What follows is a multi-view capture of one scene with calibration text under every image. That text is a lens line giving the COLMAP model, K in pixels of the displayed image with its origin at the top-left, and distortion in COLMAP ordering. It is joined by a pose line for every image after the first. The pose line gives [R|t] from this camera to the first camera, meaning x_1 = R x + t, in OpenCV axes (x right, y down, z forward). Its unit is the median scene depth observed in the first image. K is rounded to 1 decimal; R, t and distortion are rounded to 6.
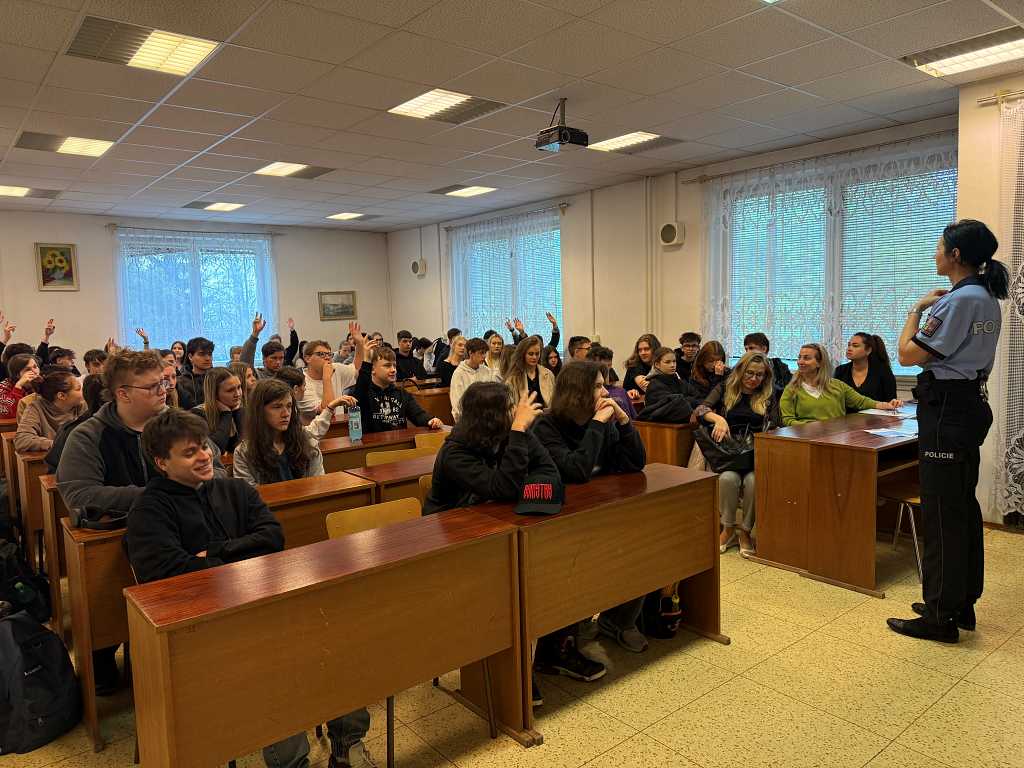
lens RADIAL K [[728.1, 0, 513.5], [0, 728.1, 385.8], [0, 0, 1]] dist [0.023414, -0.004413]
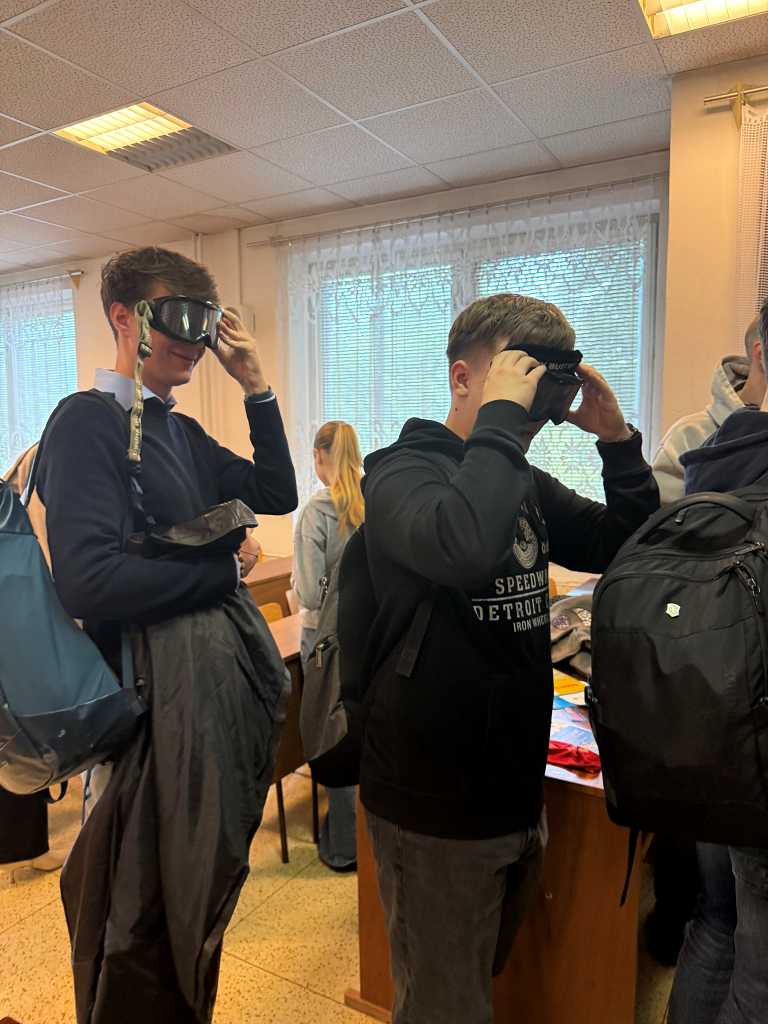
lens RADIAL K [[728.1, 0, 368.2], [0, 728.1, 529.7], [0, 0, 1]] dist [0.023414, -0.004413]
pose [[0.948786, -0.015365, 0.315546, 0.133156], [0.005981, 0.999511, 0.030686, -0.047394], [-0.315863, -0.027227, 0.948414, 0.367181]]
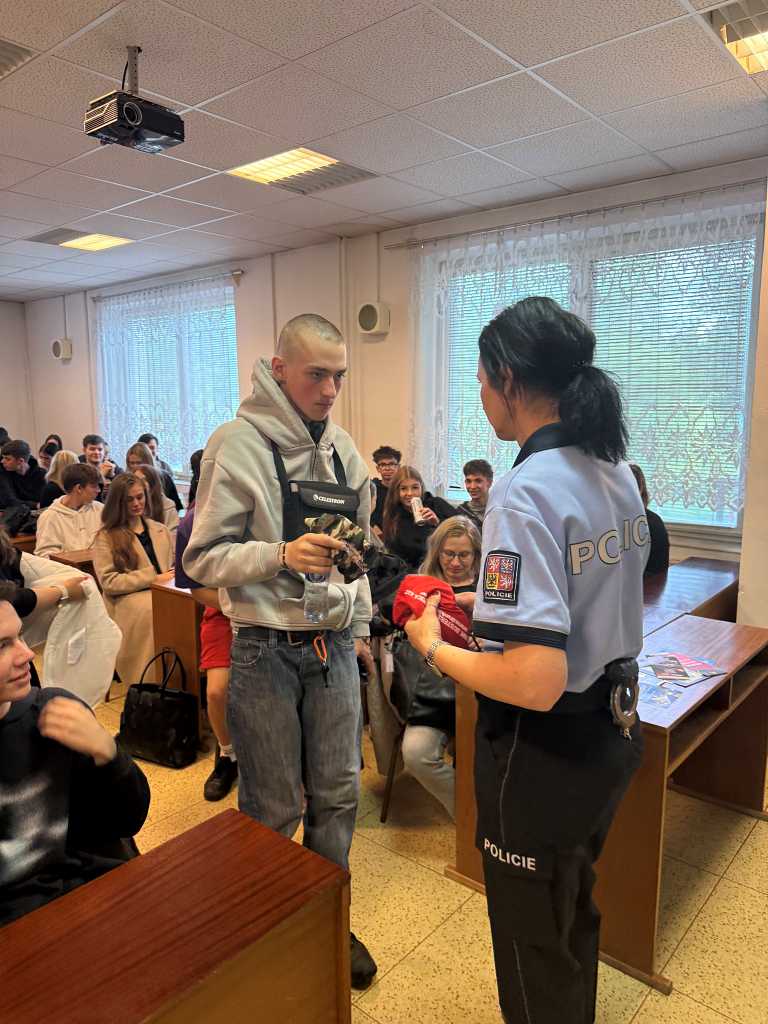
lens RADIAL K [[728.1, 0, 382.2], [0, 728.1, 516.6], [0, 0, 1]] dist [0.023414, -0.004413]
pose [[0.987829, -0.003421, 0.155507, 0.122777], [-0.006891, 0.997814, 0.065722, -0.062387], [-0.155392, -0.065993, 0.985646, 0.284388]]
